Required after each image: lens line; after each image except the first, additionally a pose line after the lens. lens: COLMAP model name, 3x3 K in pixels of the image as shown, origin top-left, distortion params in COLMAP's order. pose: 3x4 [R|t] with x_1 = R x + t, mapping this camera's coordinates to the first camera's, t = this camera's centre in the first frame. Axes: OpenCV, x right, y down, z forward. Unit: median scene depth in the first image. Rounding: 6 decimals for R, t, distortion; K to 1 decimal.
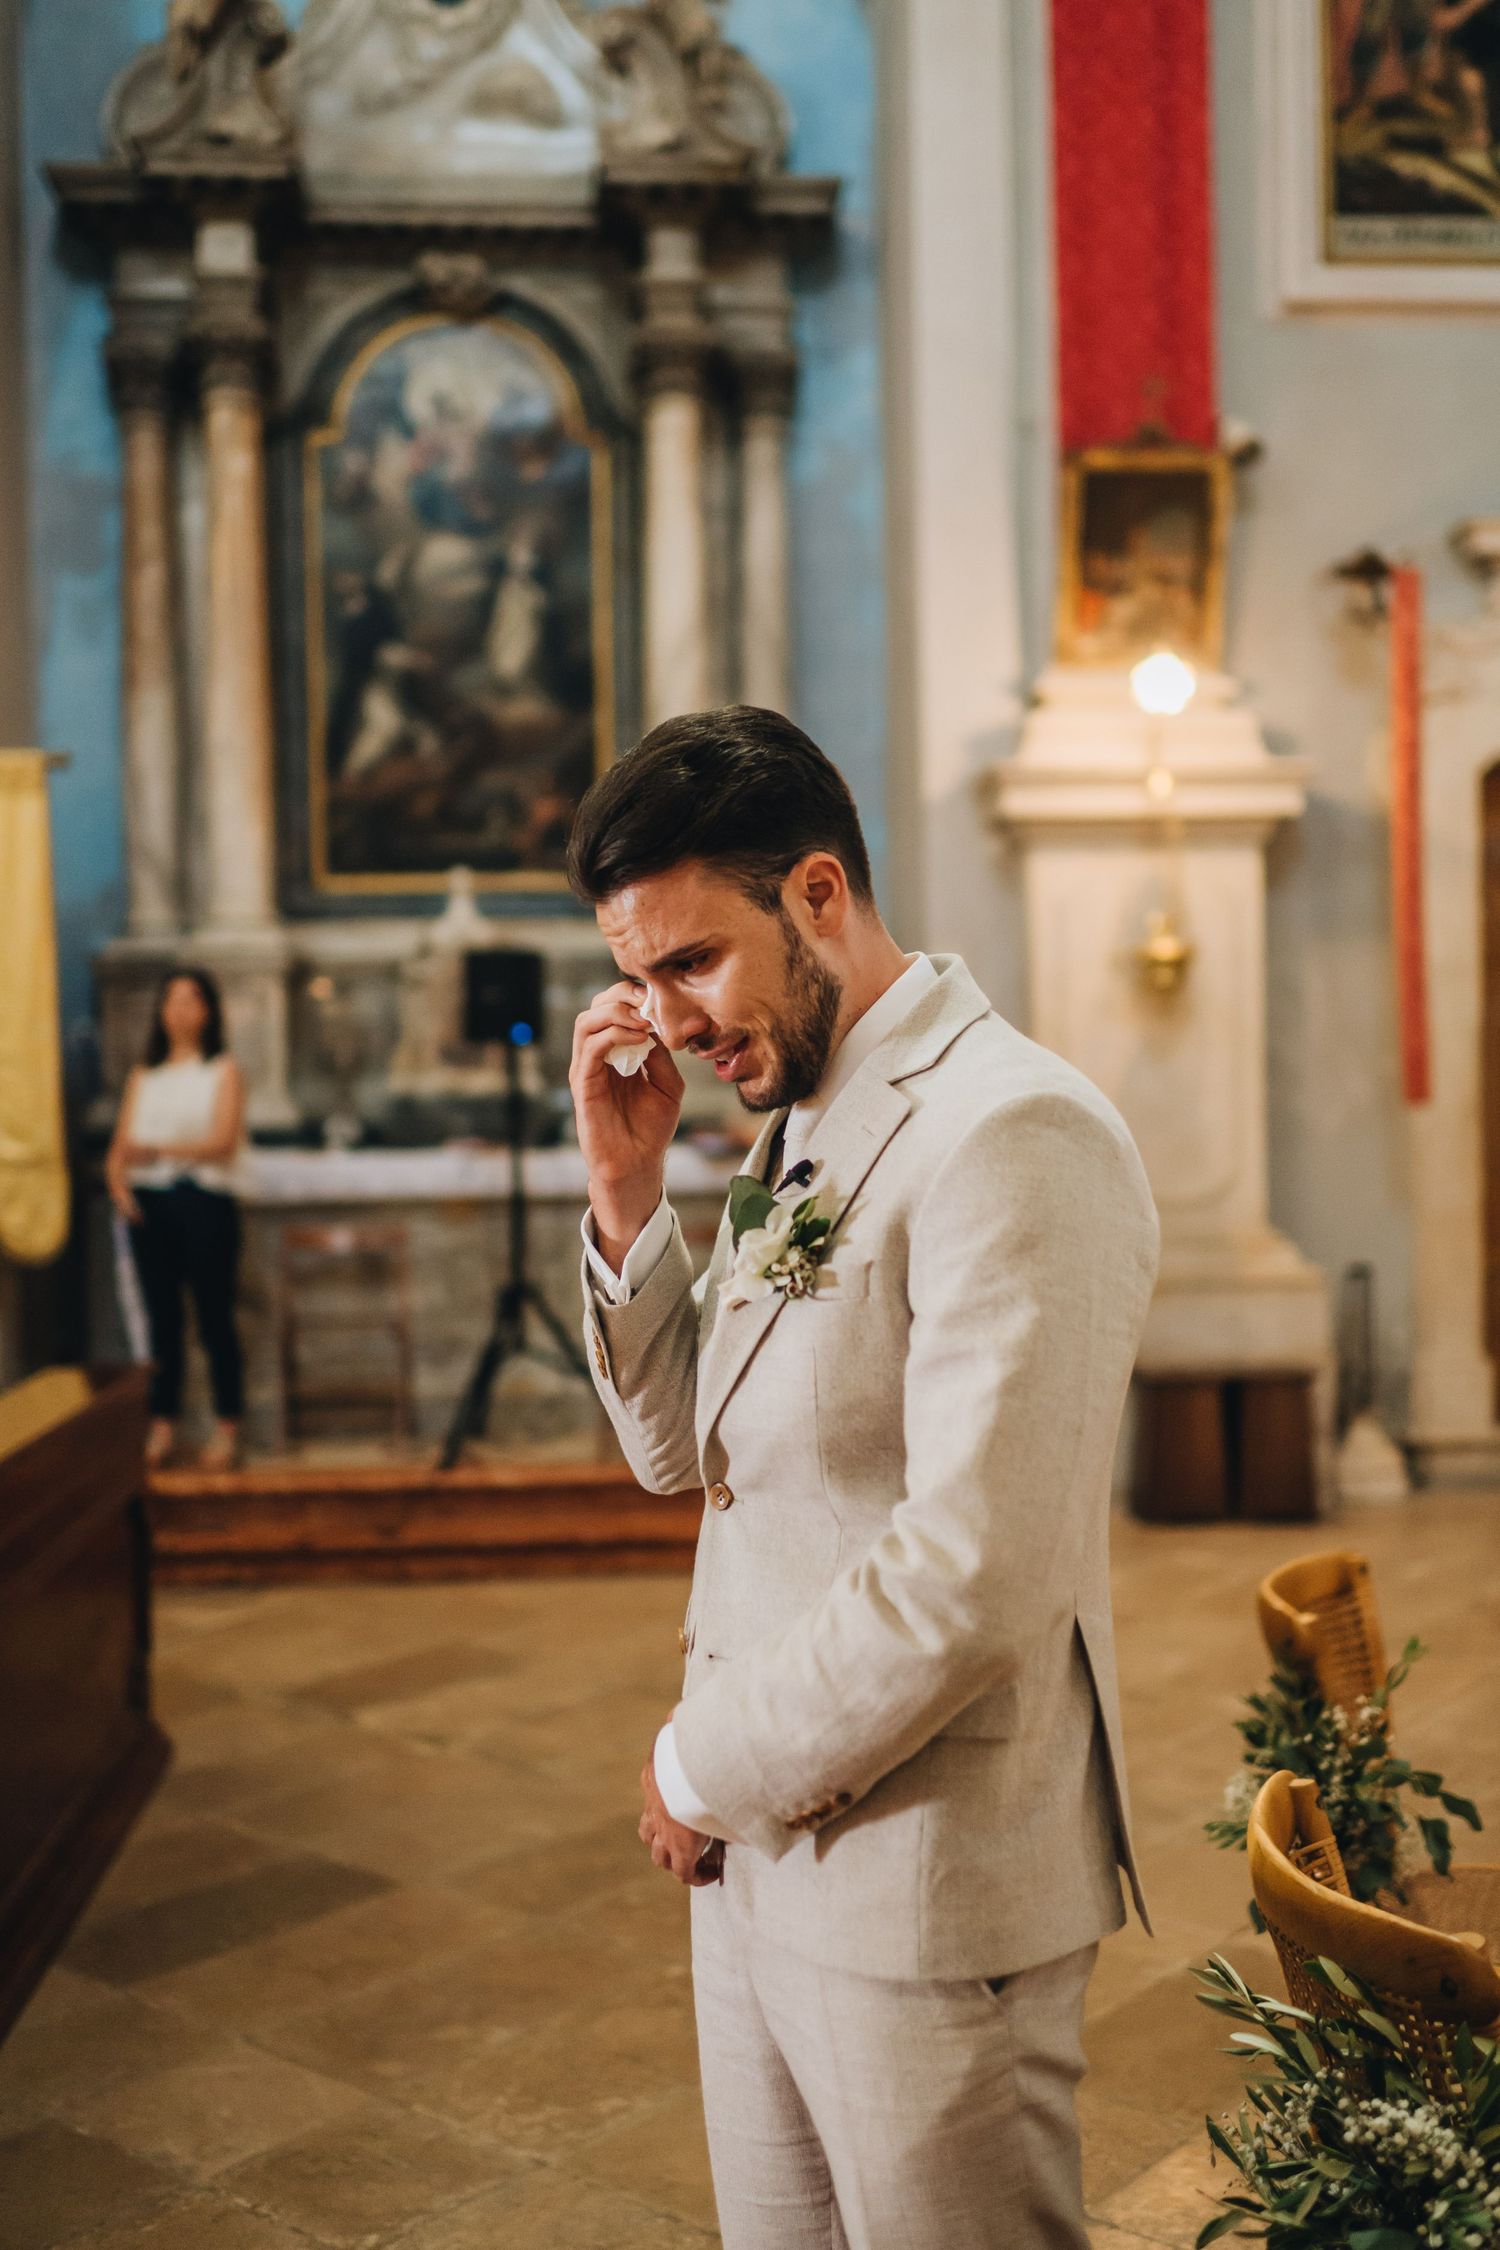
lens RADIAL K [[2226.0, 0, 750.0], [0, 2226.0, 1125.0], [0, 0, 1]] dist [-0.017936, 0.013457]
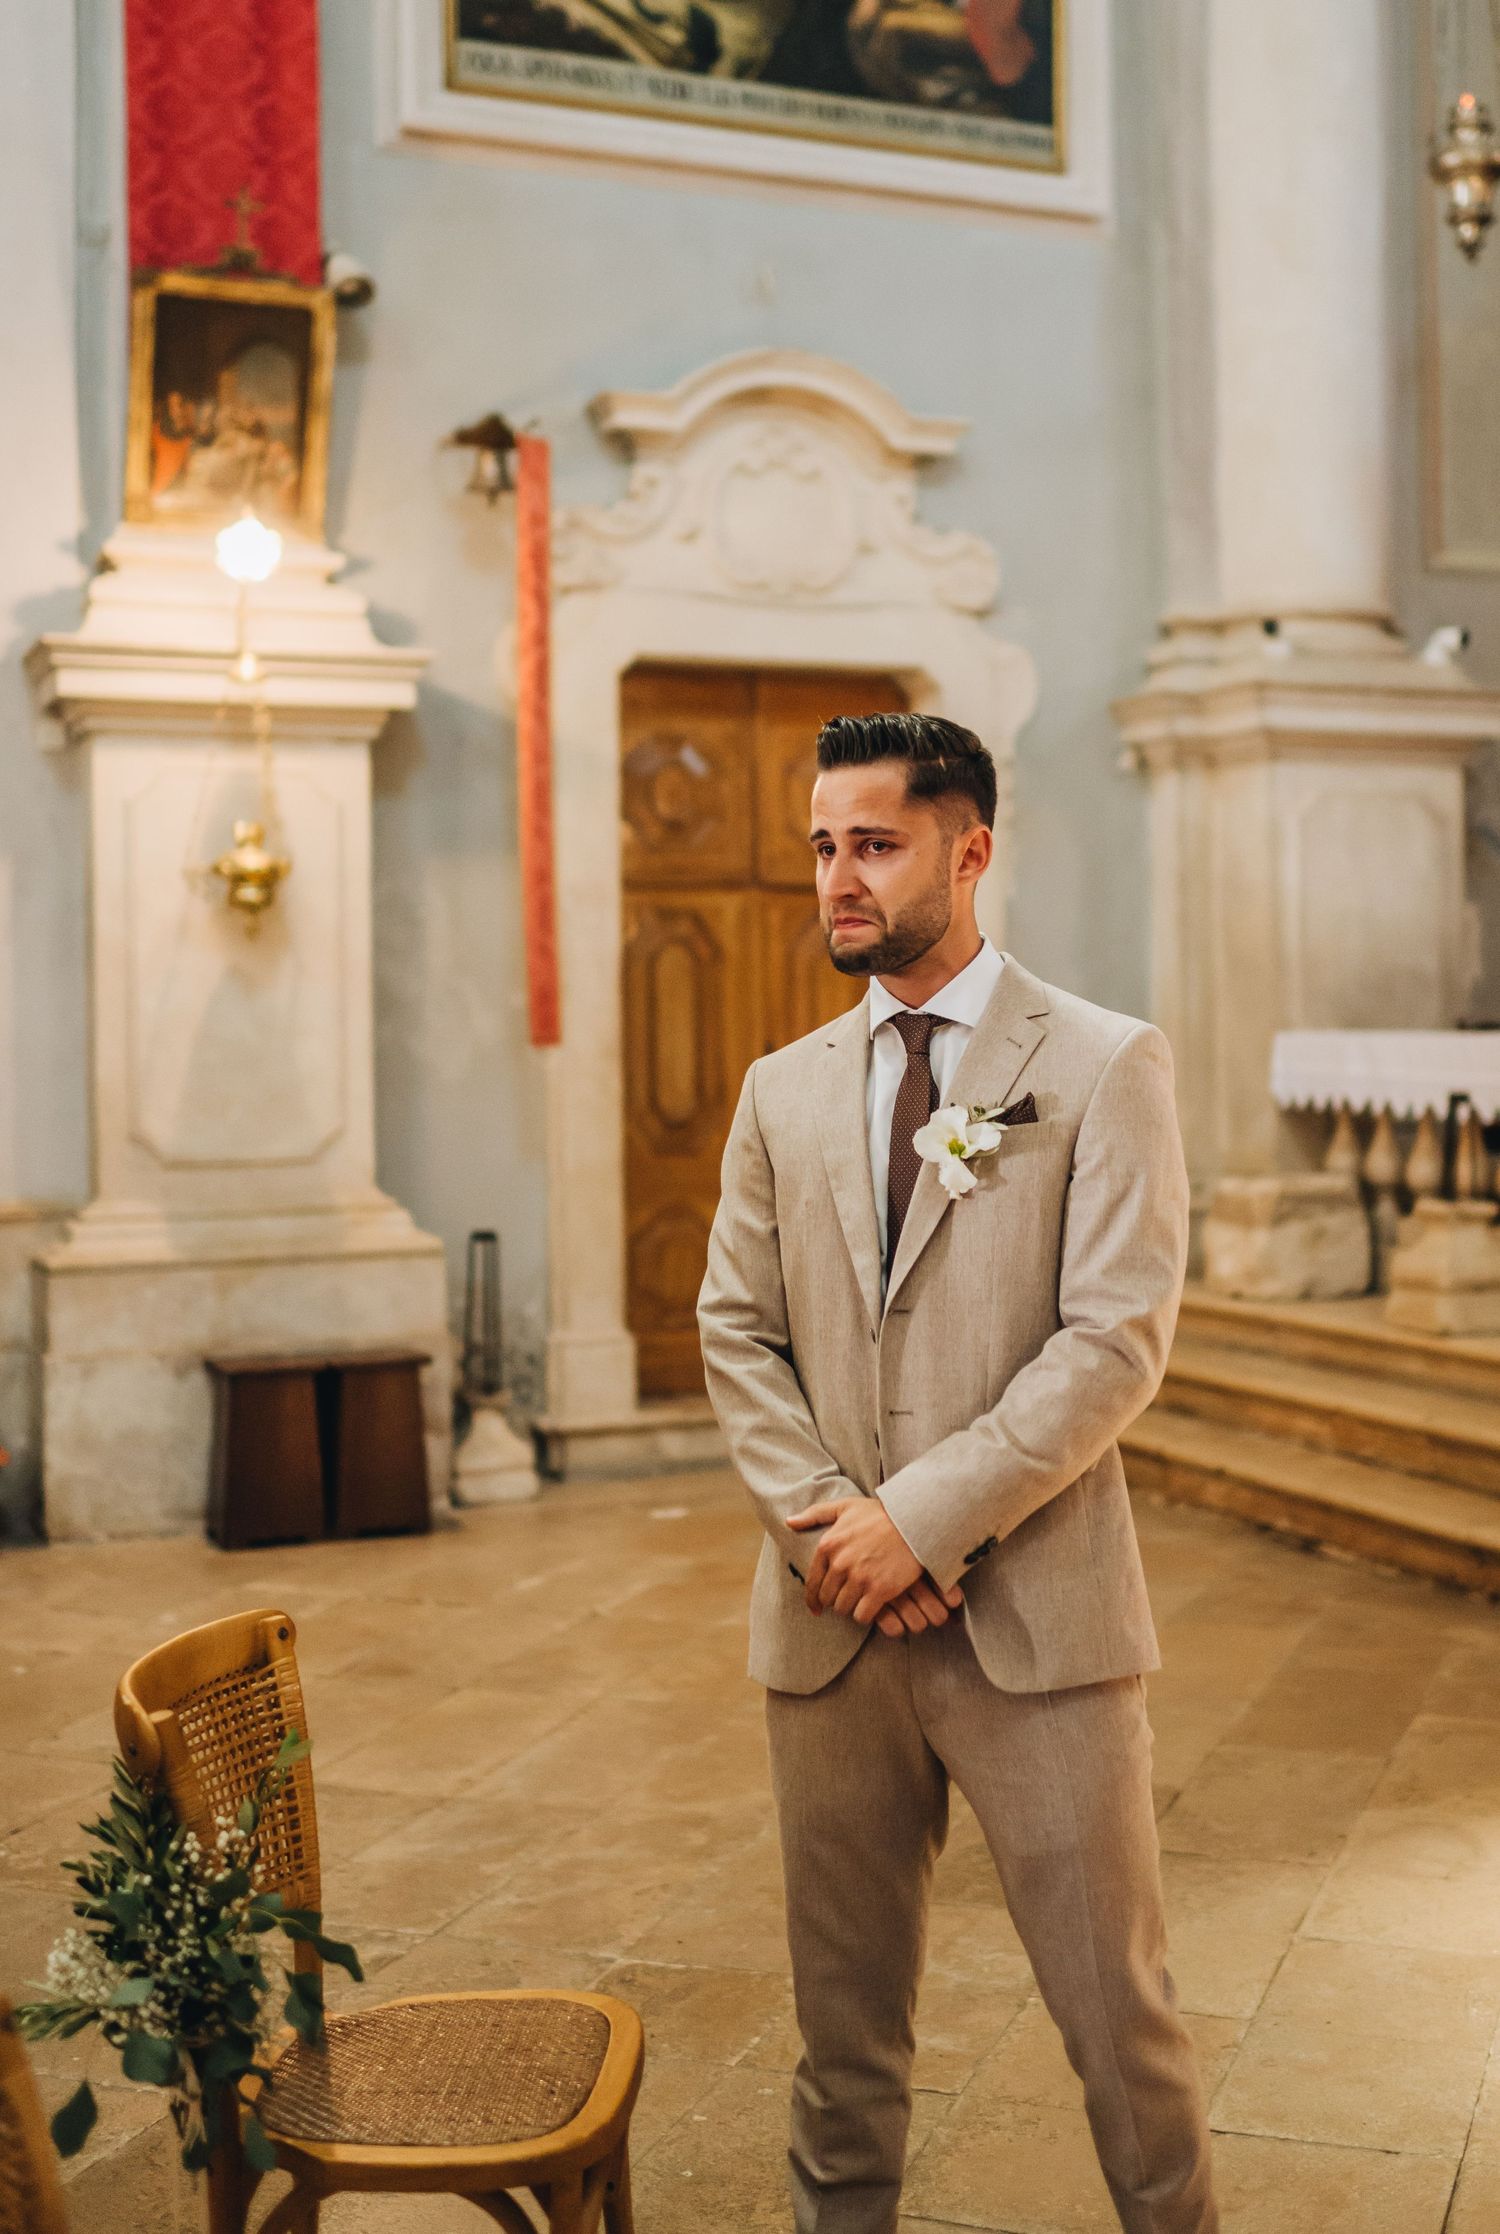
lens RADIAL K [[2482.2, 0, 747.1], [0, 2482.2, 976.4], [0, 0, 1]] dist [-0.001991, 0.015877]
pose [[0.947253, 0.008453, 0.320377, 0.062850], [0.003437, 0.999327, -0.036528, -0.000080], [-0.320470, 0.035703, 0.946586, 0.044758]]
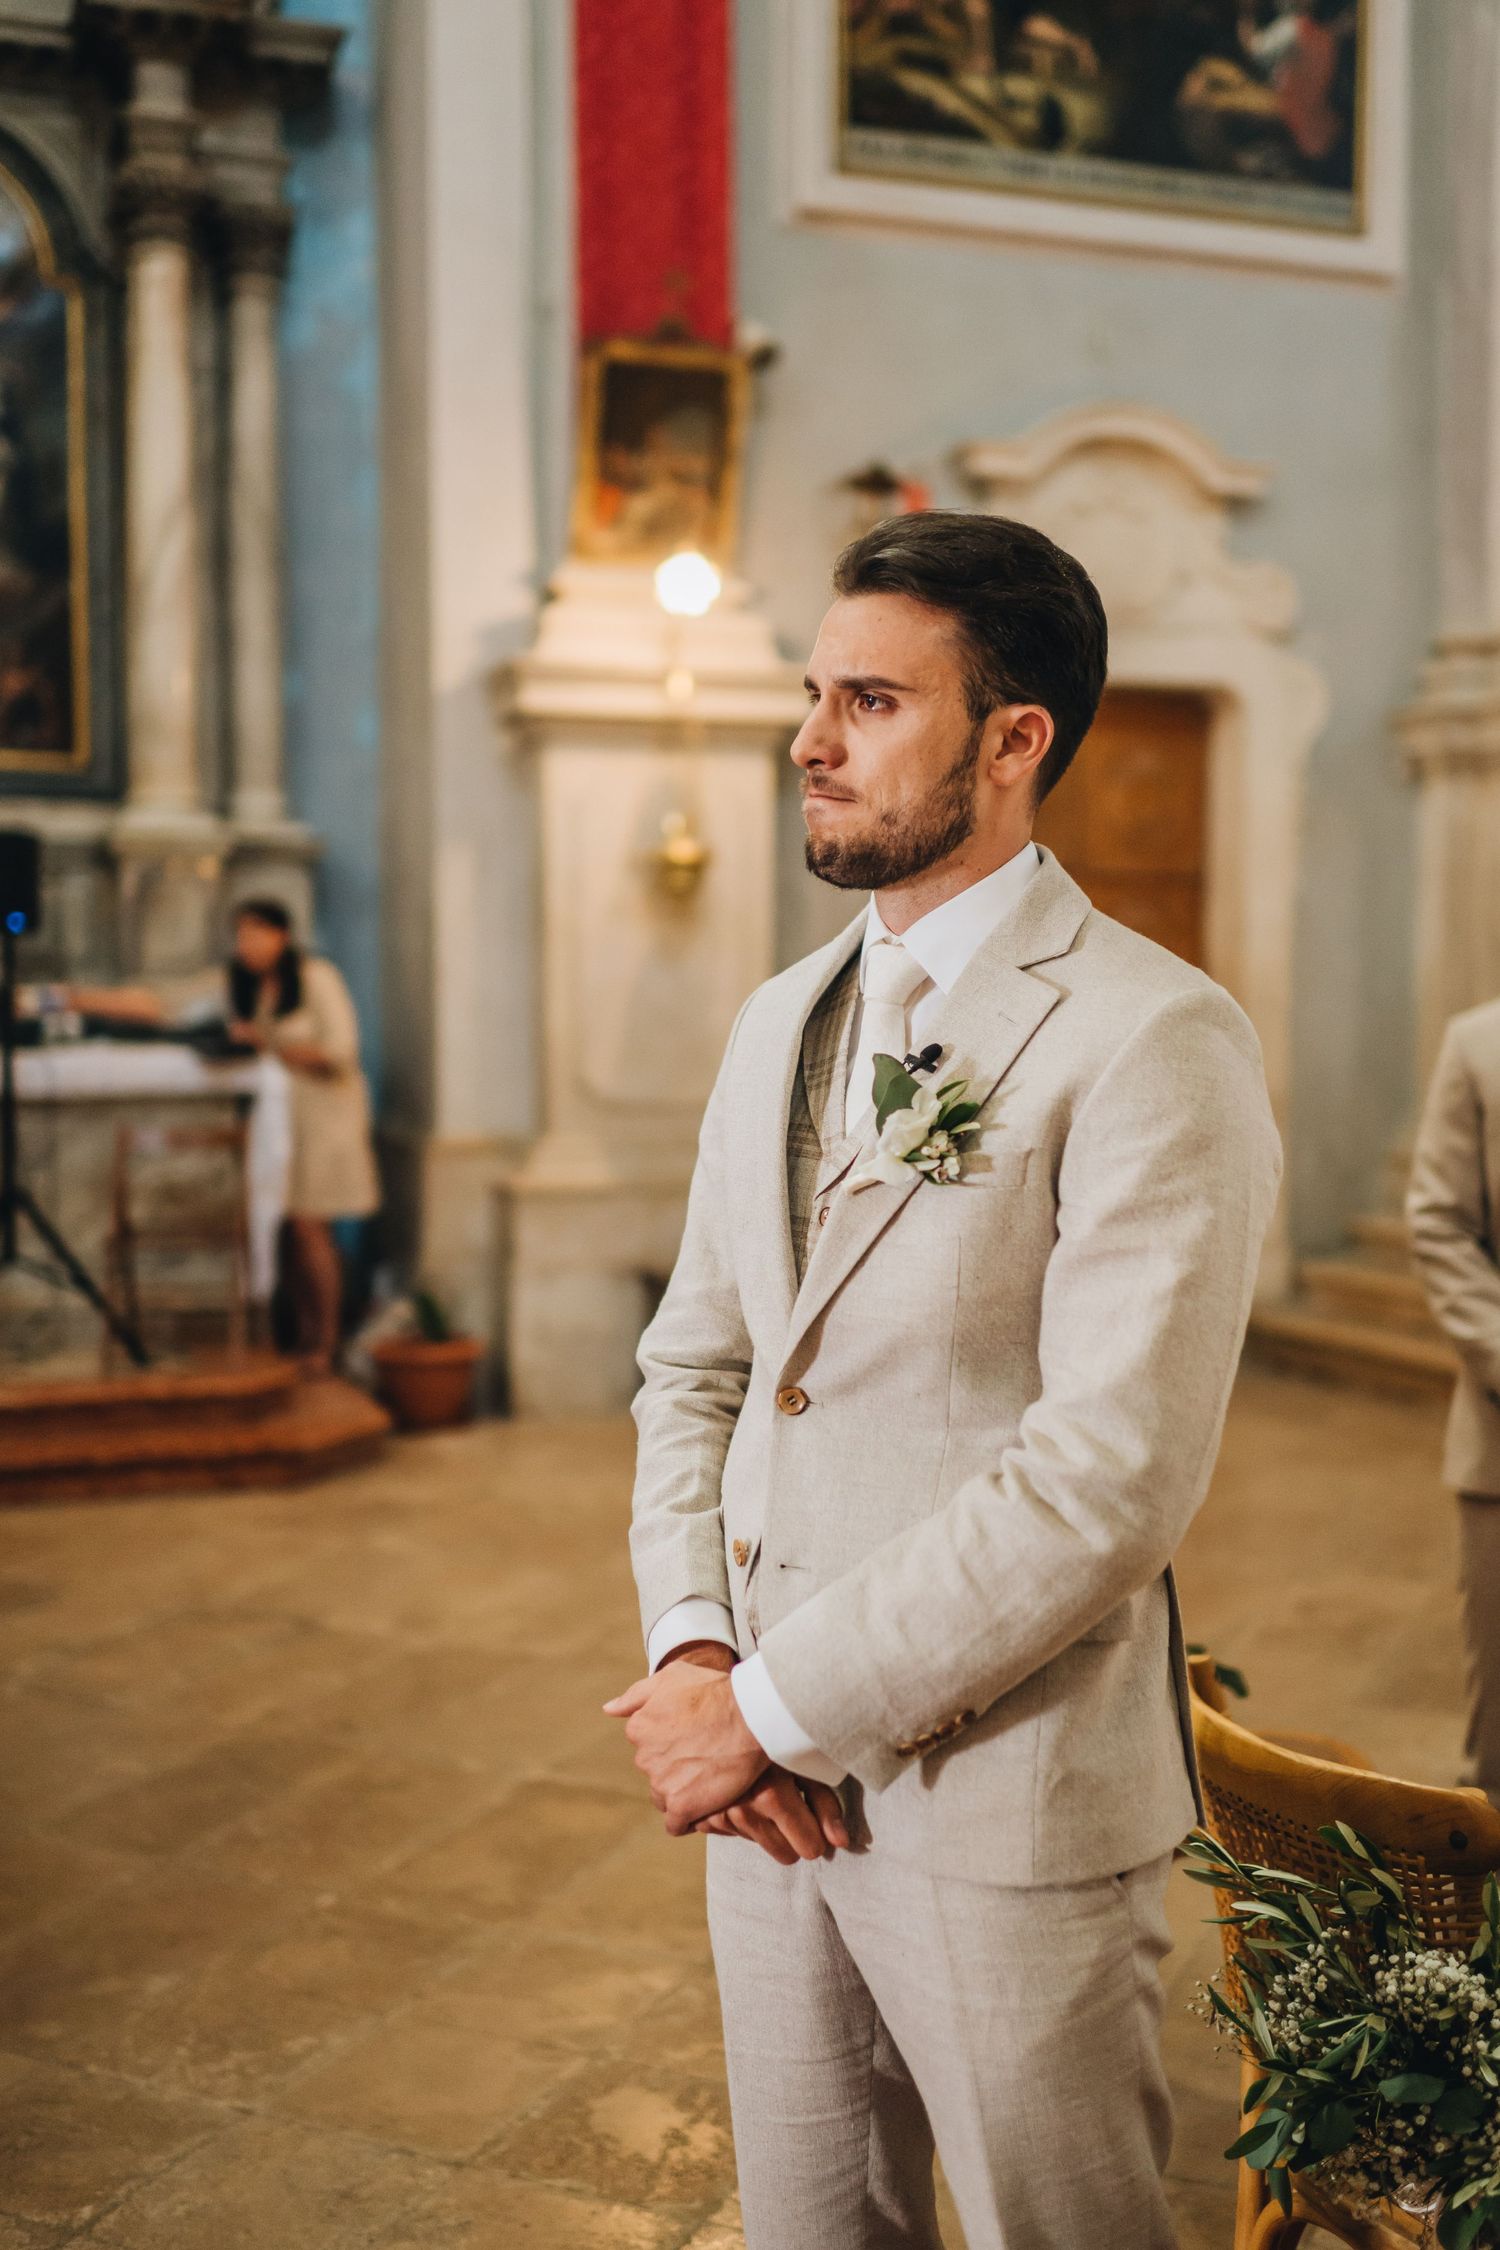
lens RADIAL K [[2253.5, 0, 746.4], [0, 2253.5, 1116.2], [0, 0, 1]] dist [-0.016908, 0.010062]
pose [[0.967063, 0.000638, 0.254537, -0.042494], [-0.010353, 0.999268, 0.036827, 0.001739], [-0.254327, -0.038249, 0.966362, 0.011140]]
